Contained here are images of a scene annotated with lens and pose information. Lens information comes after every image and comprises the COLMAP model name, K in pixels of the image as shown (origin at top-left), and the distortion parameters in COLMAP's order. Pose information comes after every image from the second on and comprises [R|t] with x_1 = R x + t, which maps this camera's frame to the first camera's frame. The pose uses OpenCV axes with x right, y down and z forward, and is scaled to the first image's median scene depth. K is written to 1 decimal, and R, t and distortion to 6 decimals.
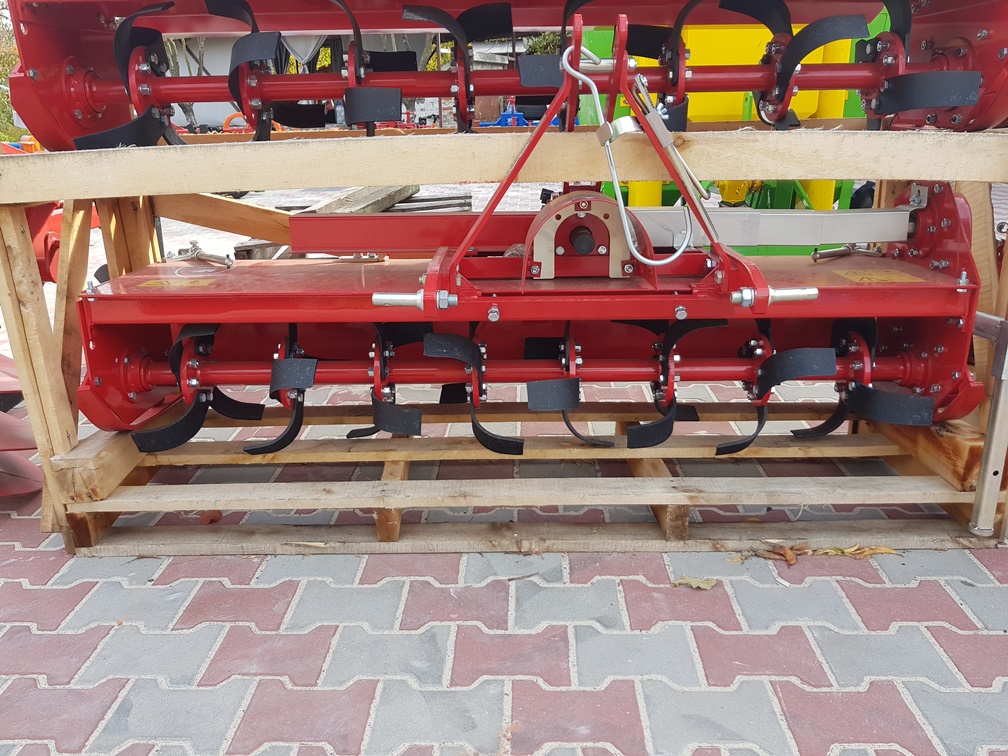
lens RADIAL K [[799.3, 0, 507.7], [0, 799.3, 378.4], [0, 0, 1]] dist [-0.018037, 0.001290]
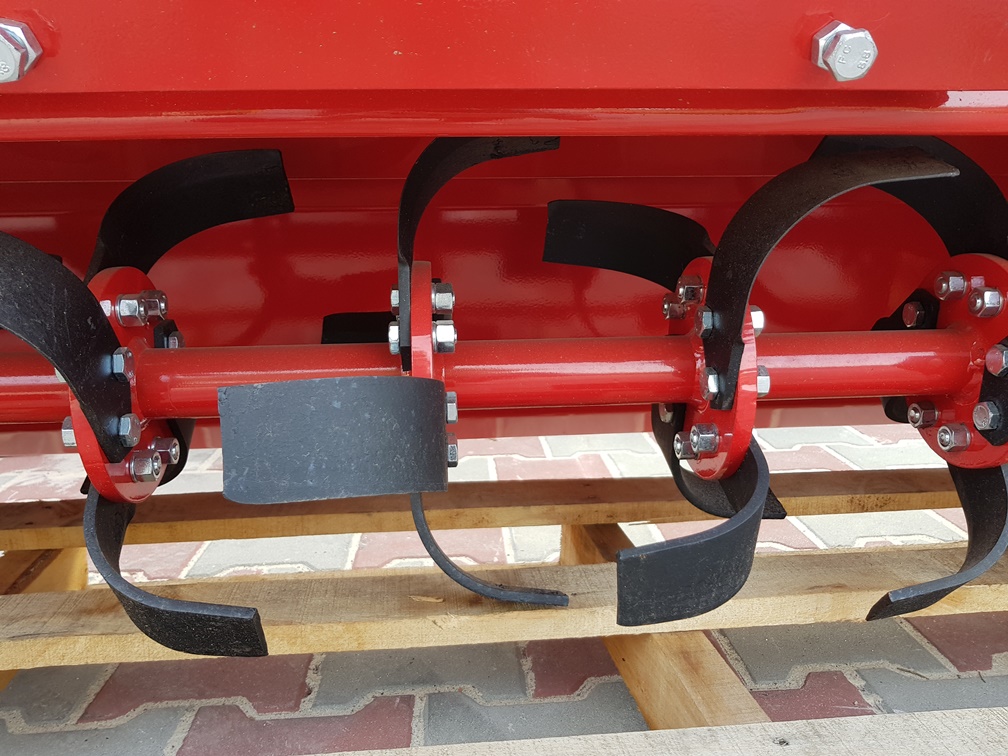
lens RADIAL K [[799.3, 0, 503.7], [0, 799.3, 381.2], [0, 0, 1]] dist [-0.018037, 0.001290]
pose [[0.996309, -0.013700, 0.084734, 0.082189], [0.023391, 0.993153, -0.114459, 0.030734], [-0.082585, 0.116018, 0.989808, 0.666995]]
